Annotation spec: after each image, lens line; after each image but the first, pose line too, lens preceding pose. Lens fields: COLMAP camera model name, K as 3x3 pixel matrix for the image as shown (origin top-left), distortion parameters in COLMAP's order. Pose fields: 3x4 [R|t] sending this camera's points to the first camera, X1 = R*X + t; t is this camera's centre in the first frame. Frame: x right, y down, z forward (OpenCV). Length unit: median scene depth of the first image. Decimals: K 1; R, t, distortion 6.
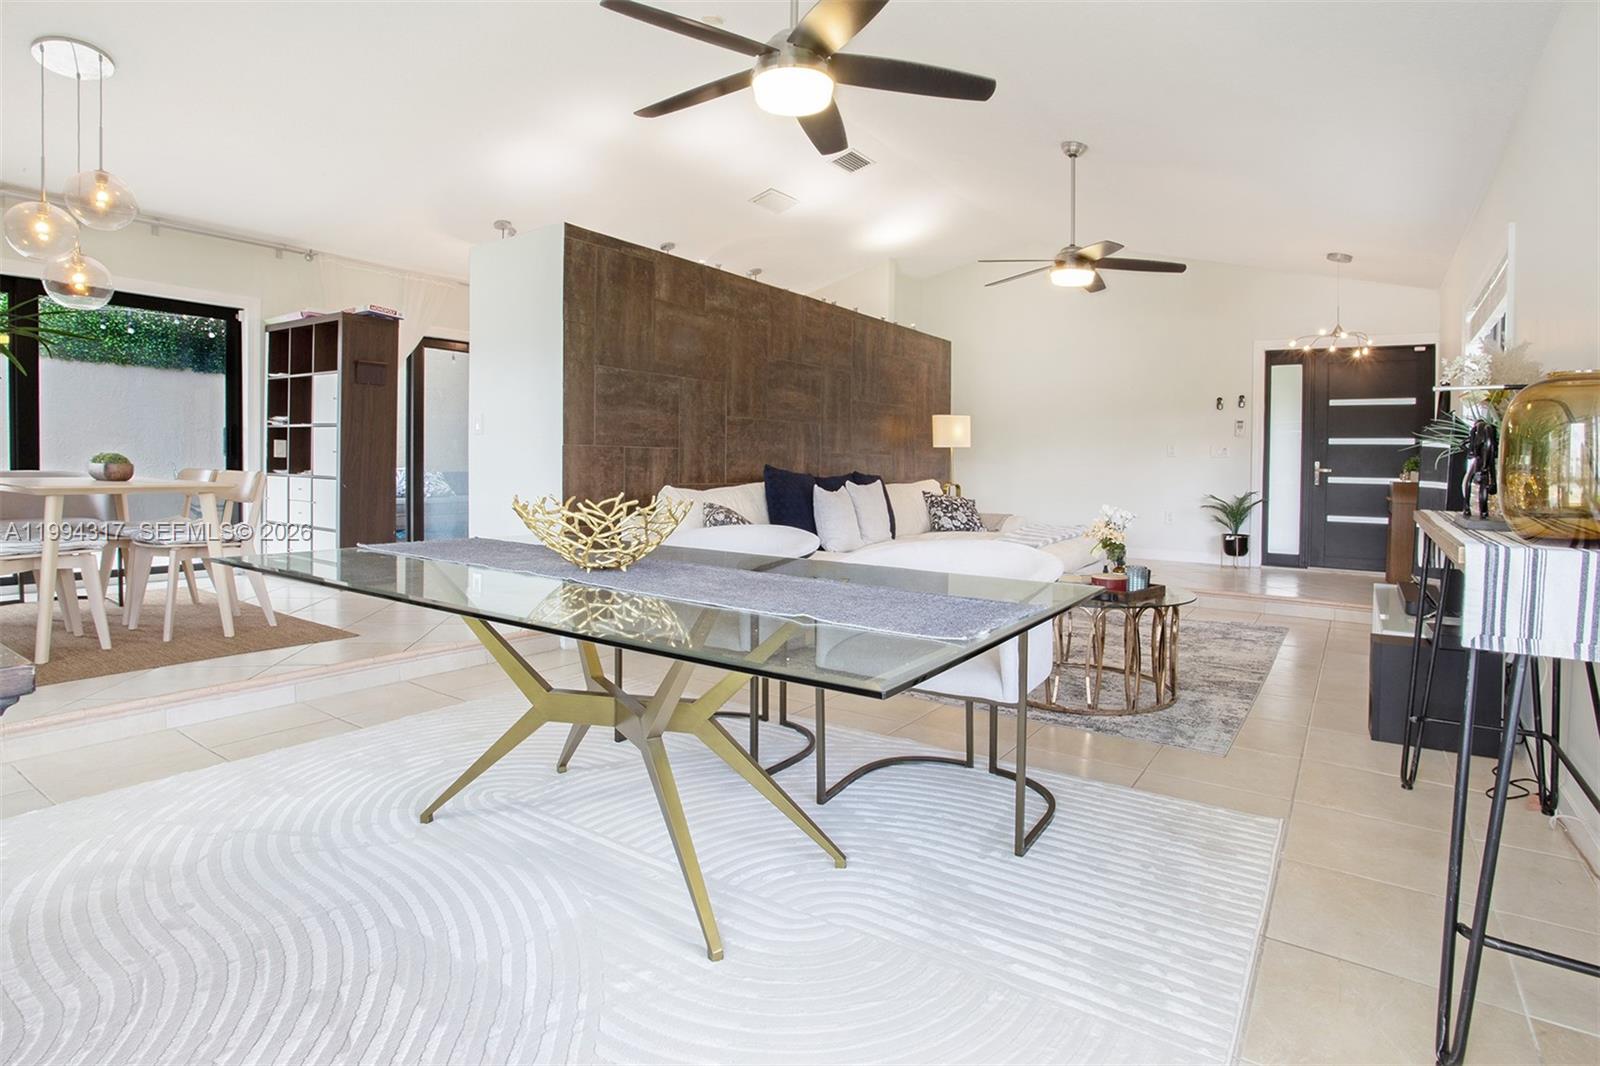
lens RADIAL K [[848.6, 0, 805.6], [0, 848.6, 479.2], [0, 0, 1]] dist [-0.081192, 0.059790]
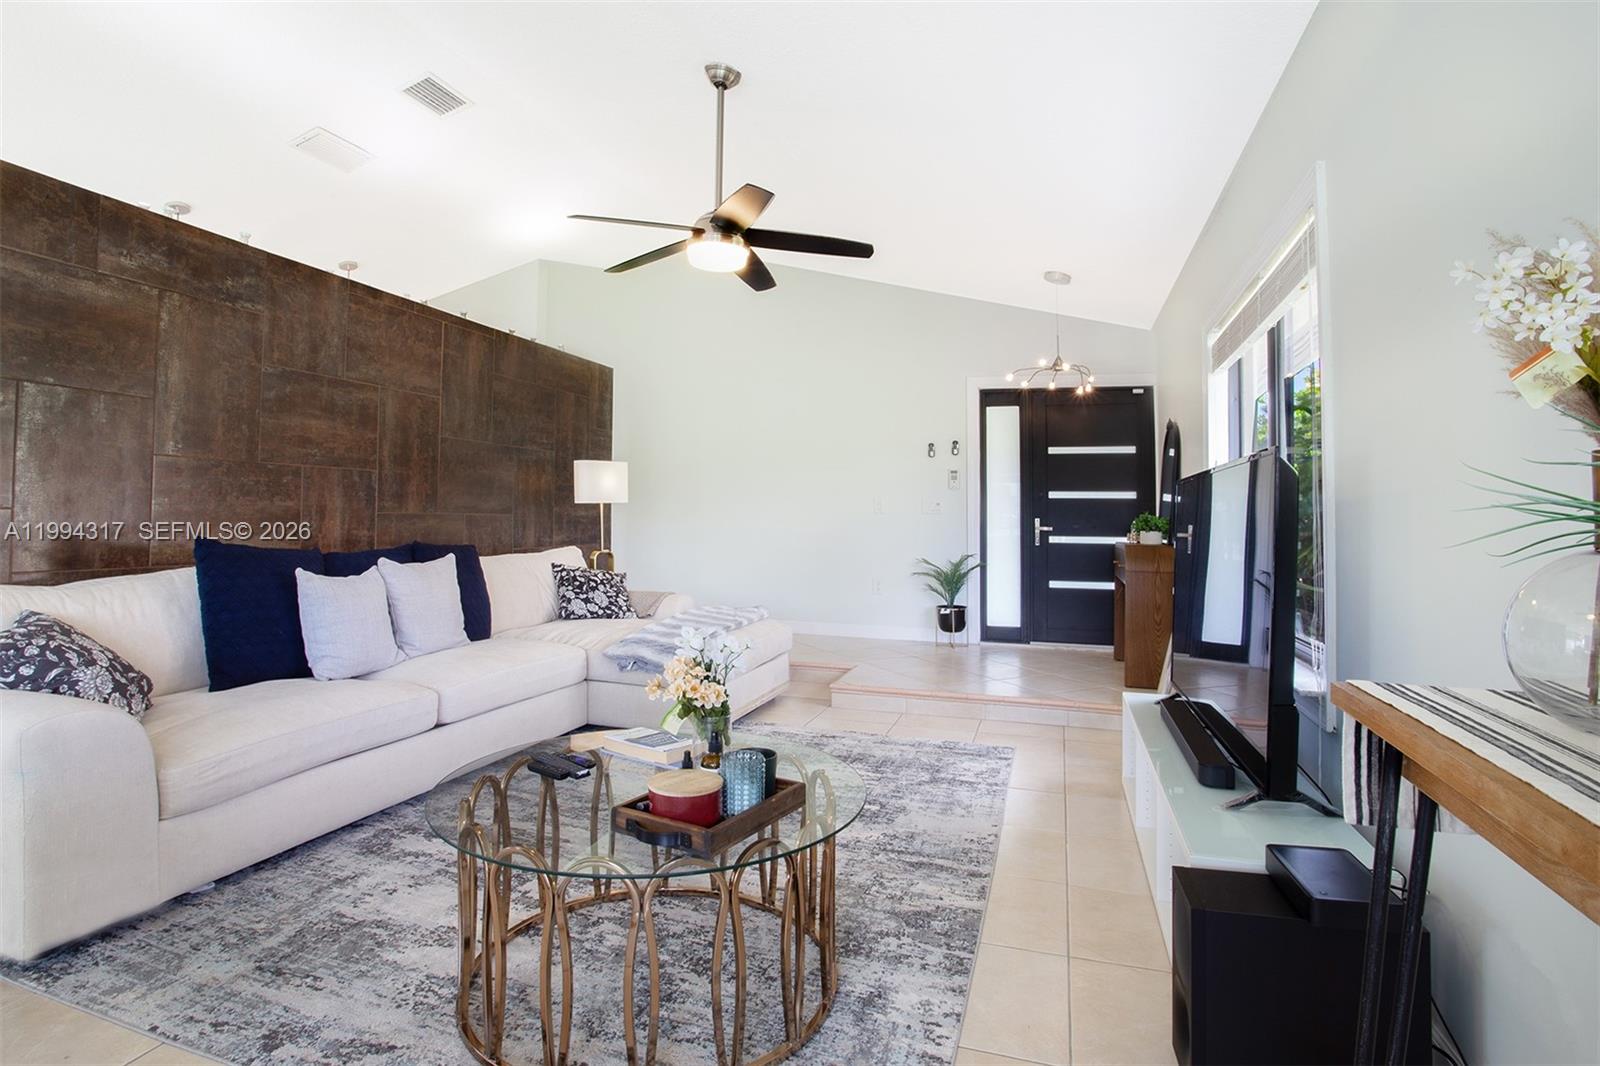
lens RADIAL K [[819.0, 0, 793.8], [0, 819.0, 490.7], [0, 0, 1]] dist [-0.077538, 0.041552]
pose [[0.961590, 0.002820, 0.274475, 0.150177], [0.010584, 0.998823, -0.047344, -0.013587], [-0.274285, 0.048431, 0.960428, 0.272440]]
